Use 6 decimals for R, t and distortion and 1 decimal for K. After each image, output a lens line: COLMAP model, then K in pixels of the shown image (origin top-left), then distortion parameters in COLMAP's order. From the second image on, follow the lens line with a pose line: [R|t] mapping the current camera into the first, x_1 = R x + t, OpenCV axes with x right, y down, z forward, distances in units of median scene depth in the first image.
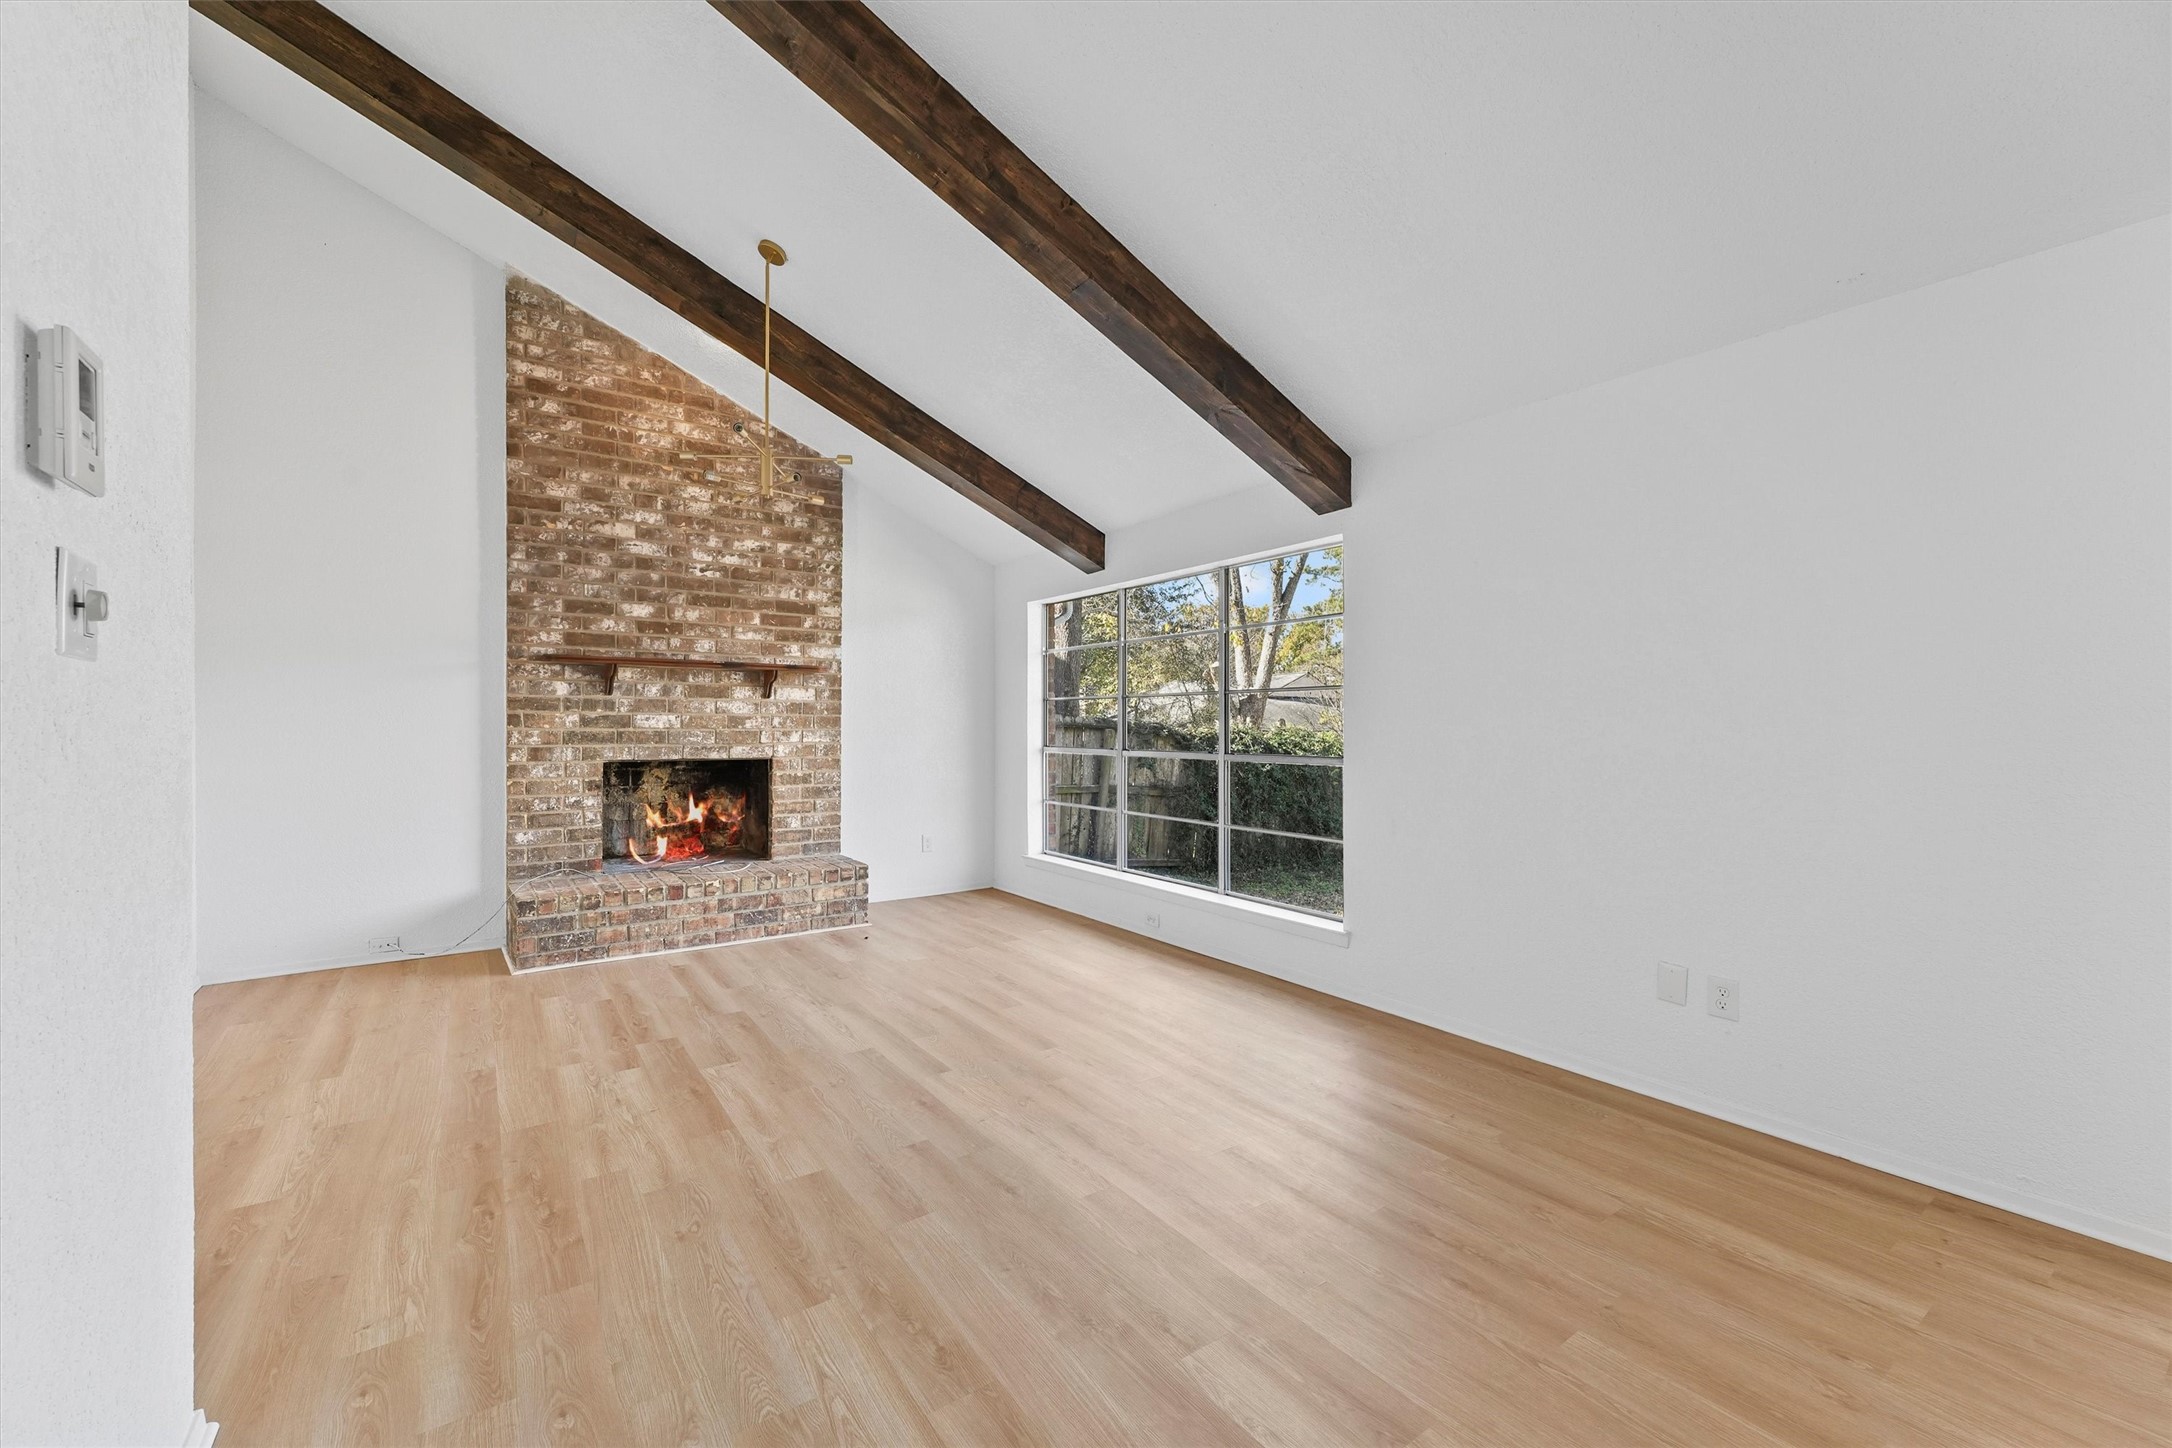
lens RADIAL K [[861.0, 0, 1081.3], [0, 861.0, 727.9], [0, 0, 1]] dist [0.000855, -0.000047]
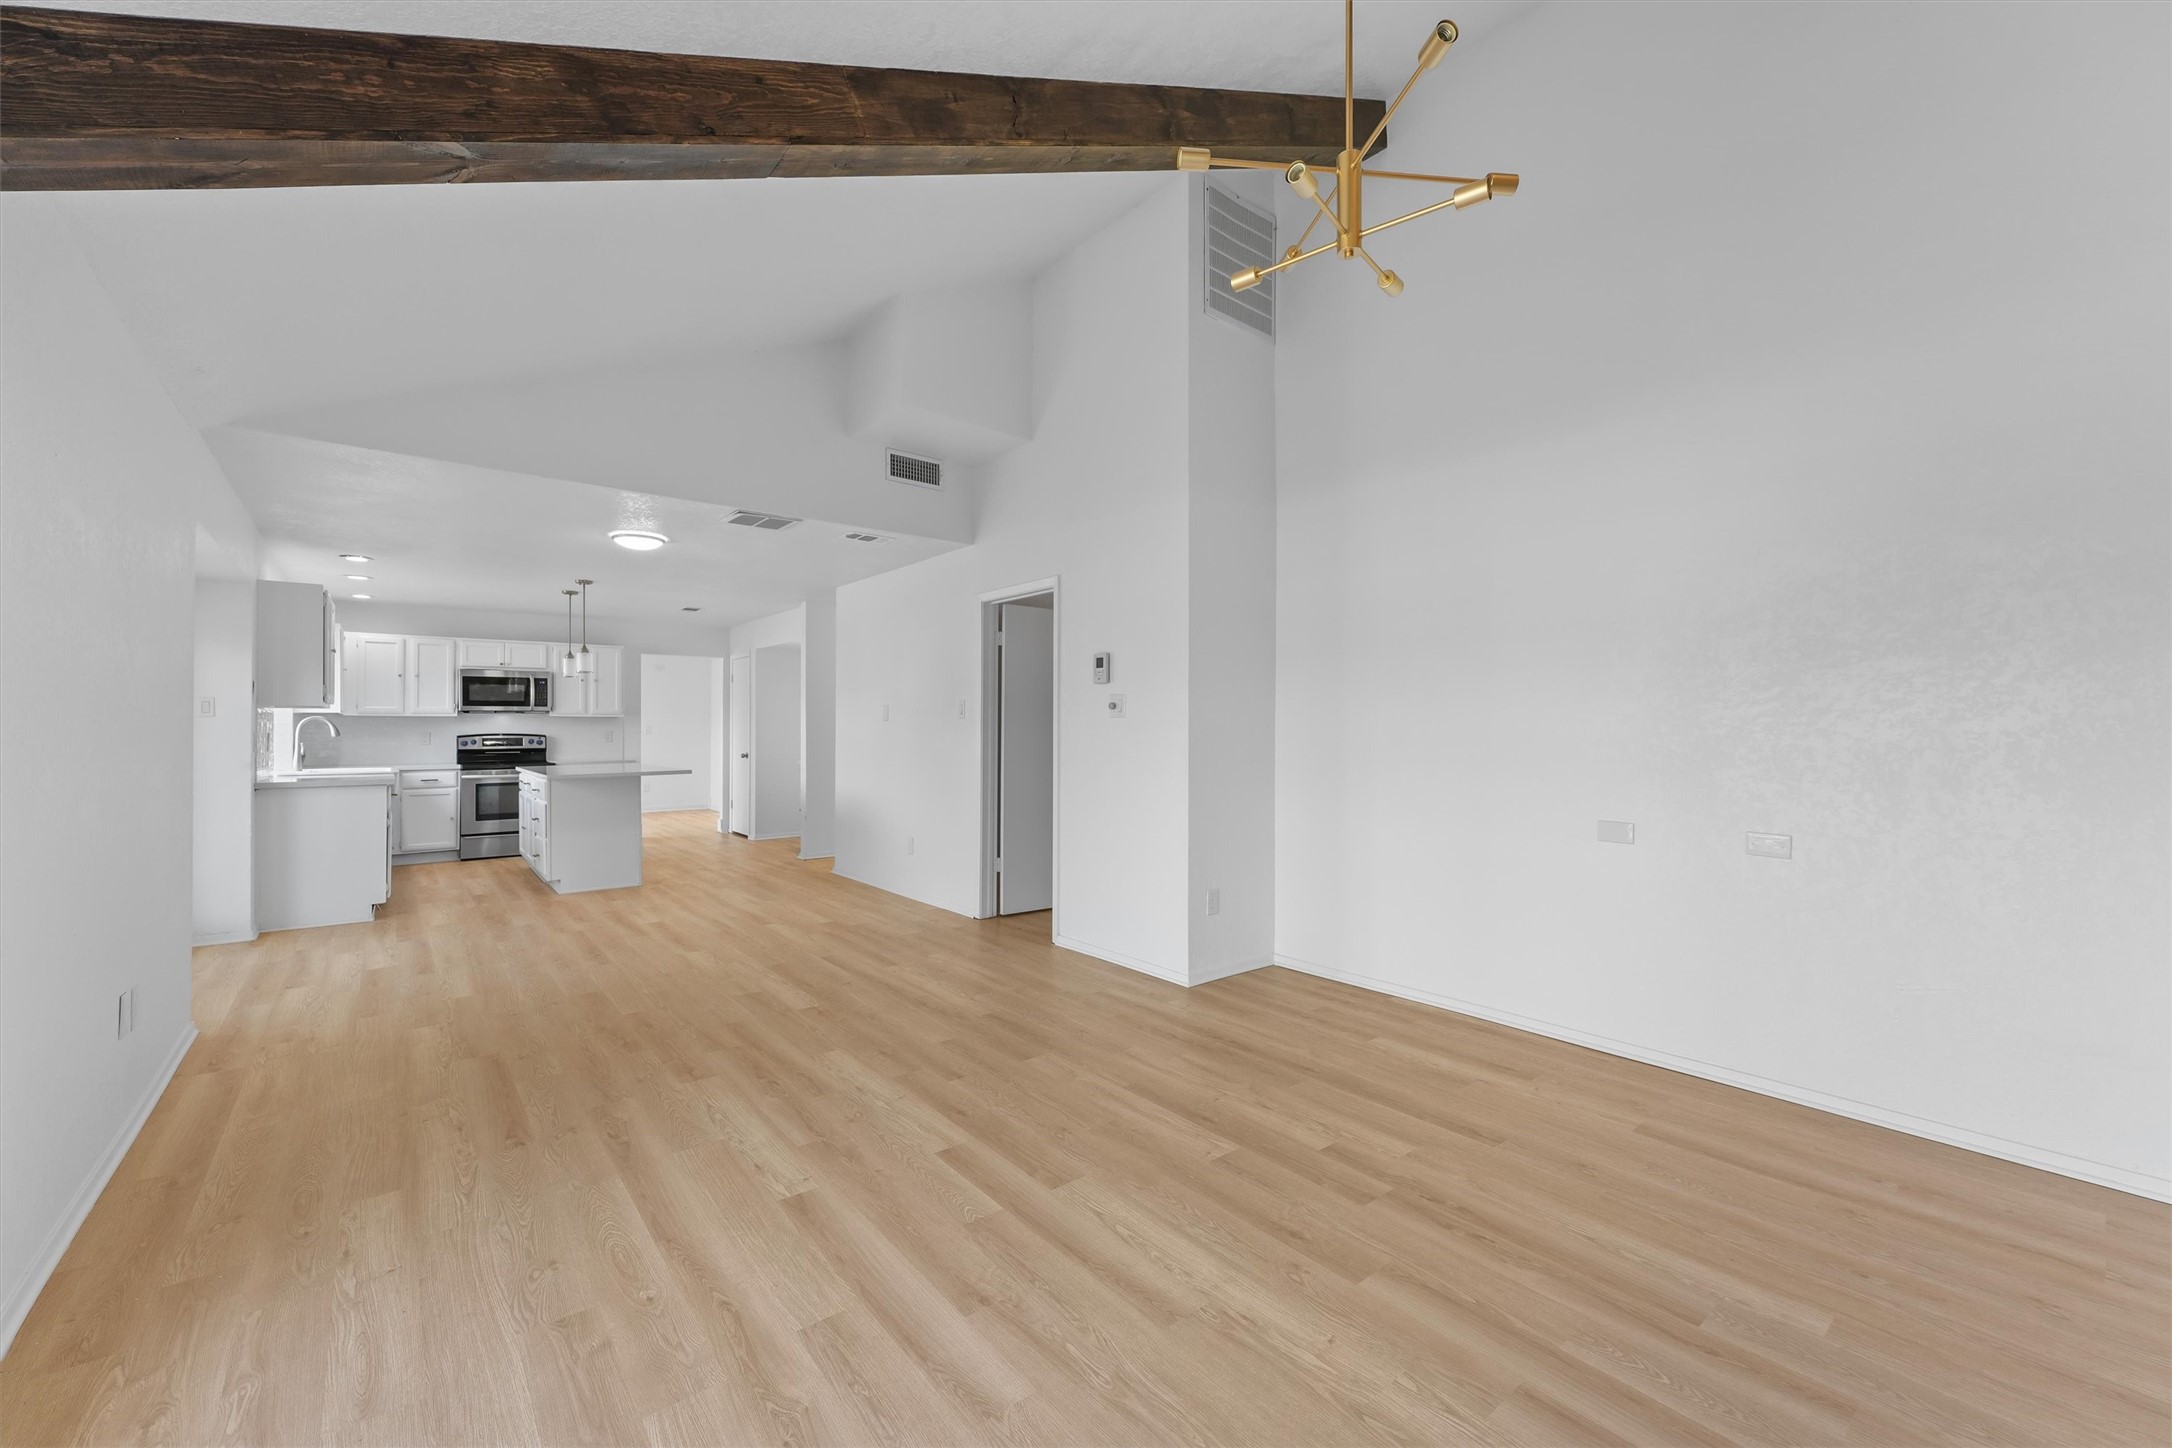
lens RADIAL K [[864.0, 0, 1080.9], [0, 864.0, 724.2], [0, 0, 1]] dist [0.001722, -0.000152]
pose [[-0.997784, -0.004550, -0.066382, -0.141565], [-0.004397, 0.999987, -0.002458, -0.005858], [0.066393, -0.002160, -0.997791, 1.117632]]
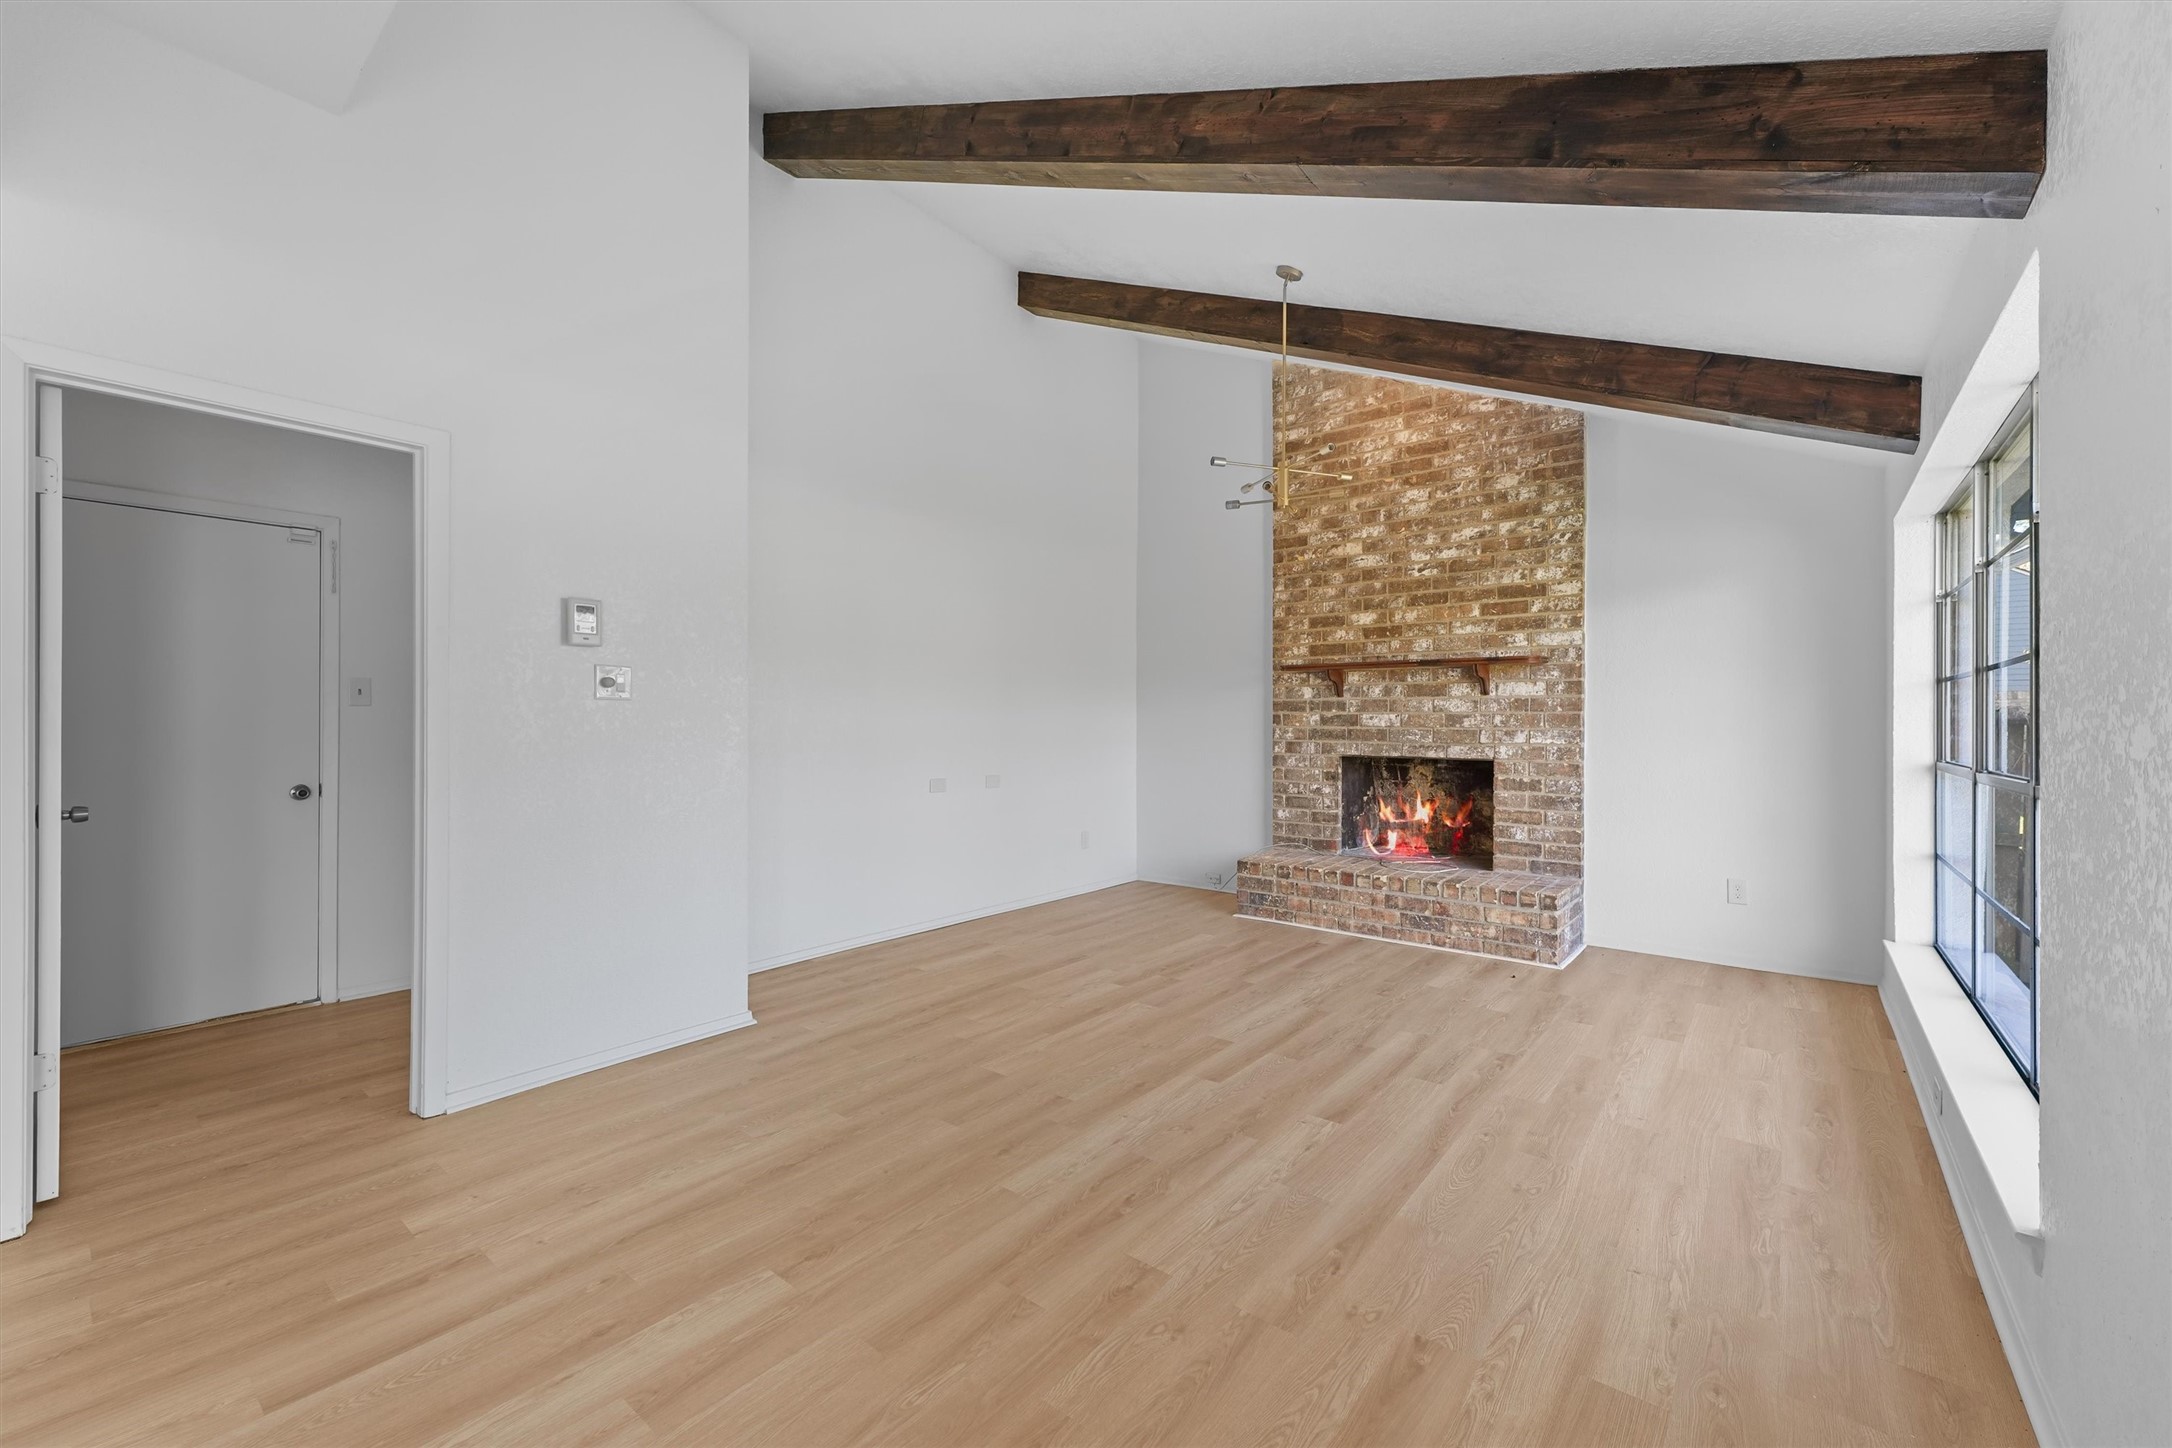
lens RADIAL K [[864.0, 0, 1080.9], [0, 864.0, 724.2], [0, 0, 1]] dist [0.001722, -0.000152]
pose [[0.268755, 0.000916, -0.963208, 0.447438], [-0.005501, 0.999985, -0.000584, 0.000109], [0.963193, 0.005456, 0.268756, 0.361776]]
